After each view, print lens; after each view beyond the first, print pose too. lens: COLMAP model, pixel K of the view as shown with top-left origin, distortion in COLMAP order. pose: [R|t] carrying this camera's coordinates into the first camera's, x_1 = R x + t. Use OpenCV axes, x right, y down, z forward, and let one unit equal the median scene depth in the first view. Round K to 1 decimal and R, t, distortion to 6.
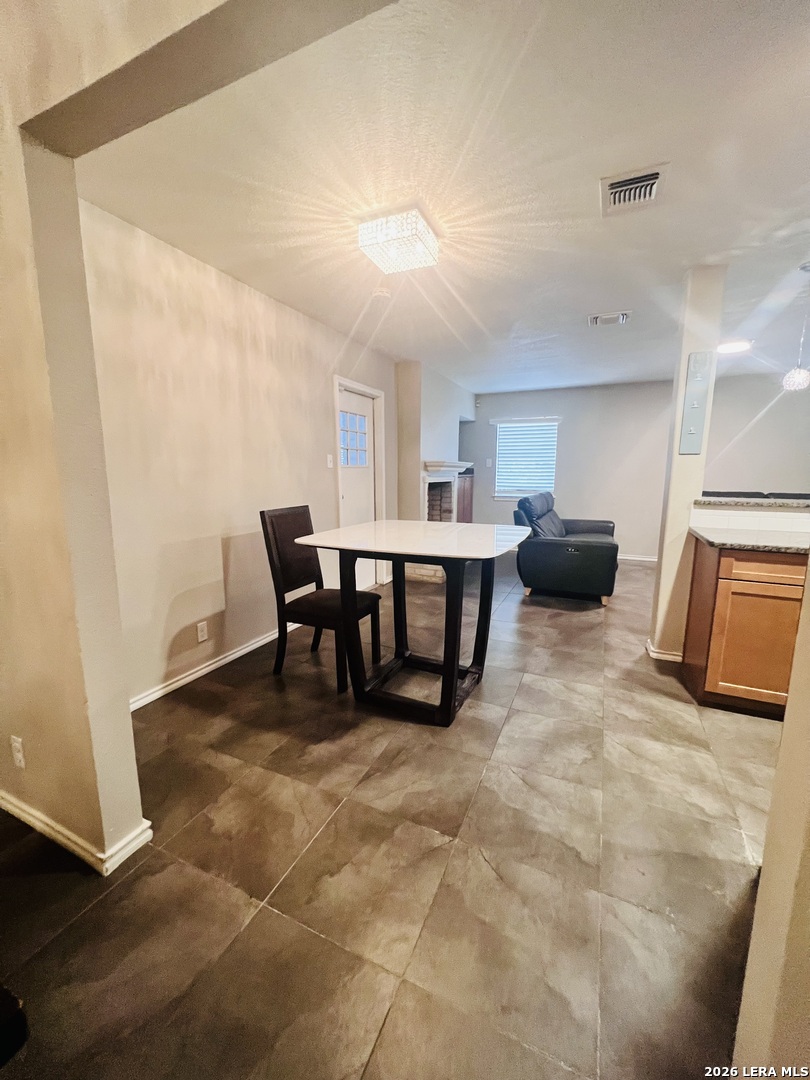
lens RADIAL K [[433.0, 0, 405.0], [0, 433.0, 540.0], [0, 0, 1]] dist [-0.002389, 0.000537]
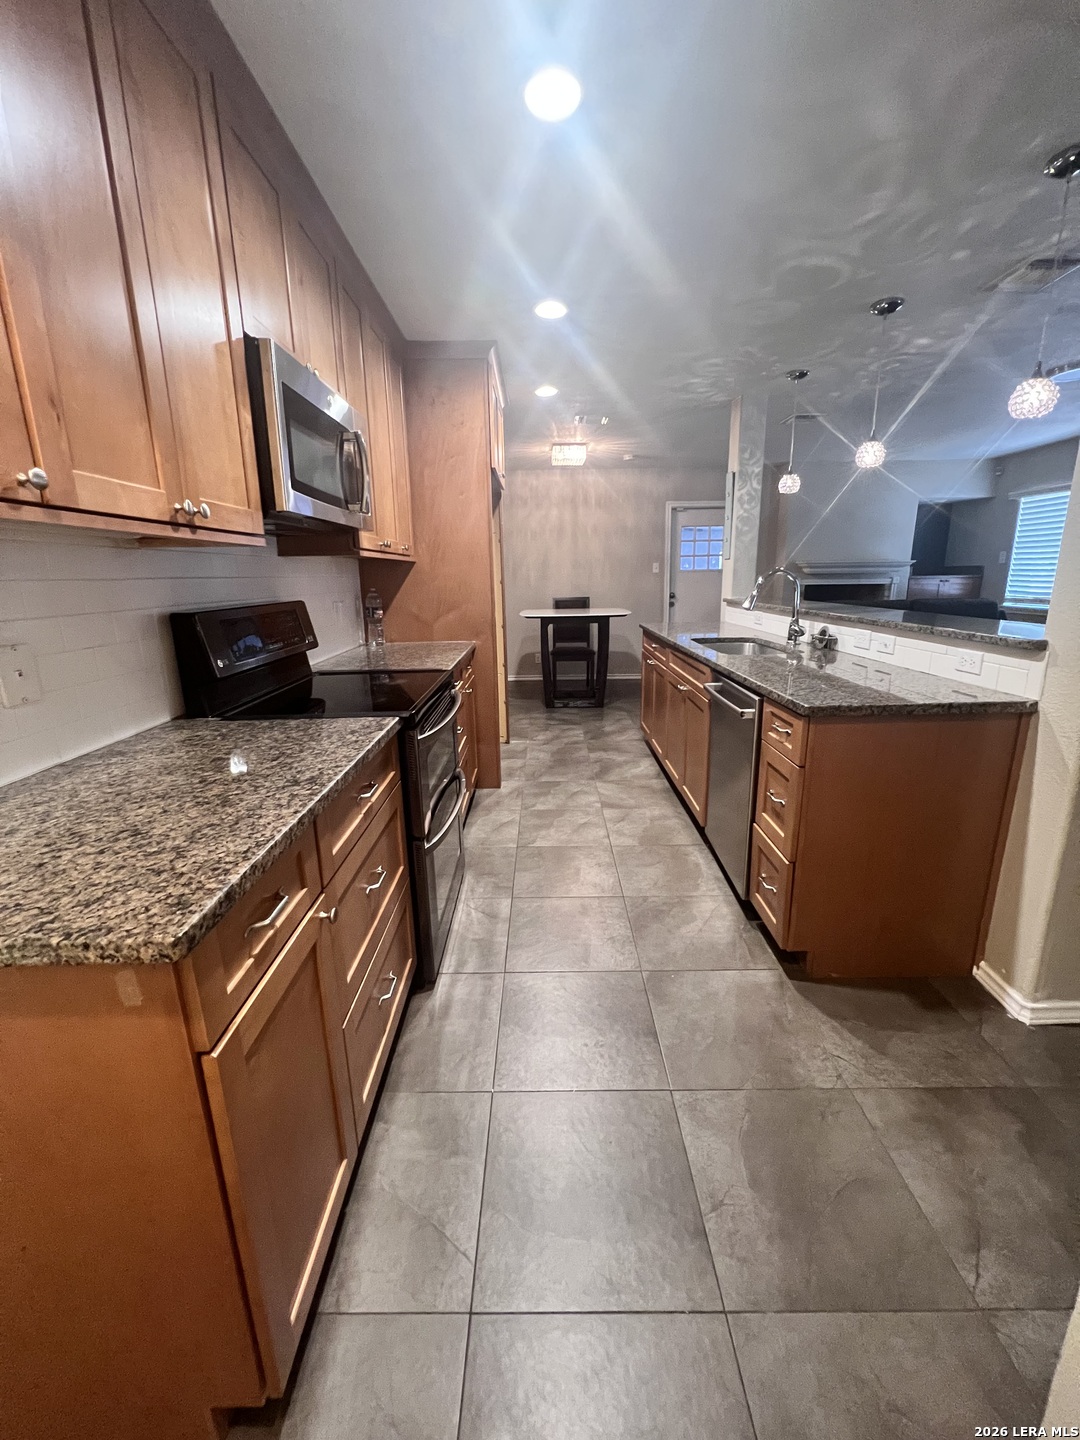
lens RADIAL K [[577.4, 0, 540.0], [0, 577.4, 720.0], [0, 0, 1]] dist [-0.002389, 0.000537]
pose [[0.409387, 0.211269, -0.887563, 1.008530], [-0.126478, 0.976569, 0.174118, 0.011549], [0.903552, 0.040976, 0.426515, -0.064288]]
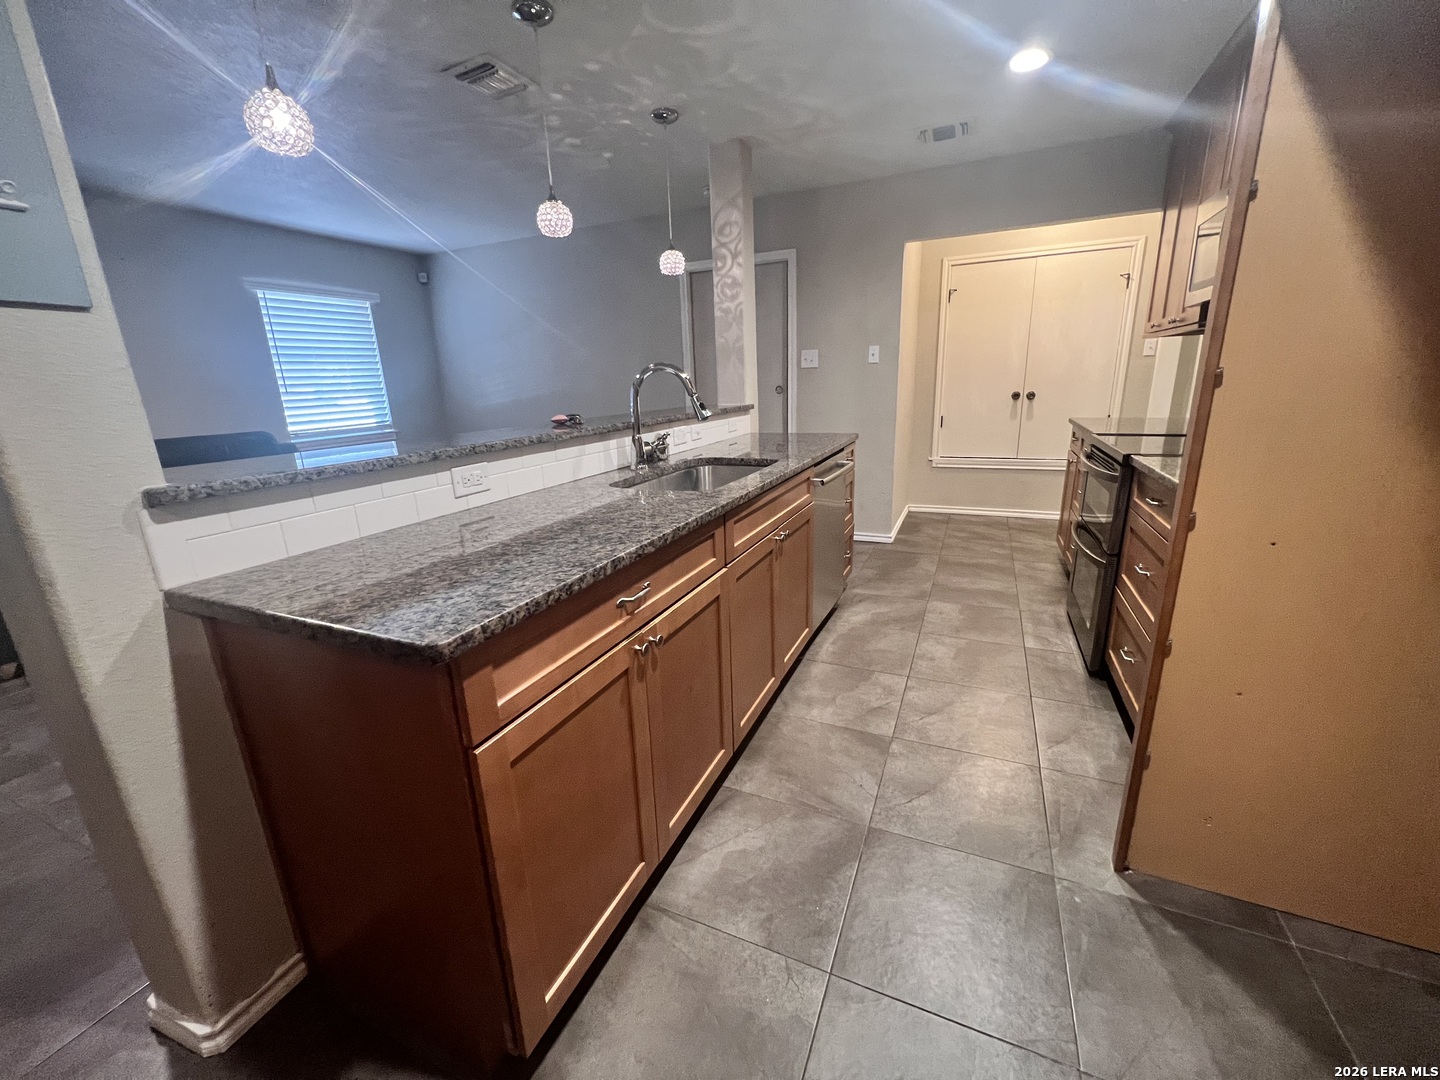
lens RADIAL K [[577.4, 0, 716.9], [0, 577.4, 540.9], [0, 0, 1]] dist [-0.002389, 0.000537]
pose [[-0.004575, -0.271249, 0.962498, 0.167444], [0.198261, 0.943155, 0.266741, -0.046035], [-0.980139, 0.192046, 0.049463, 0.336283]]
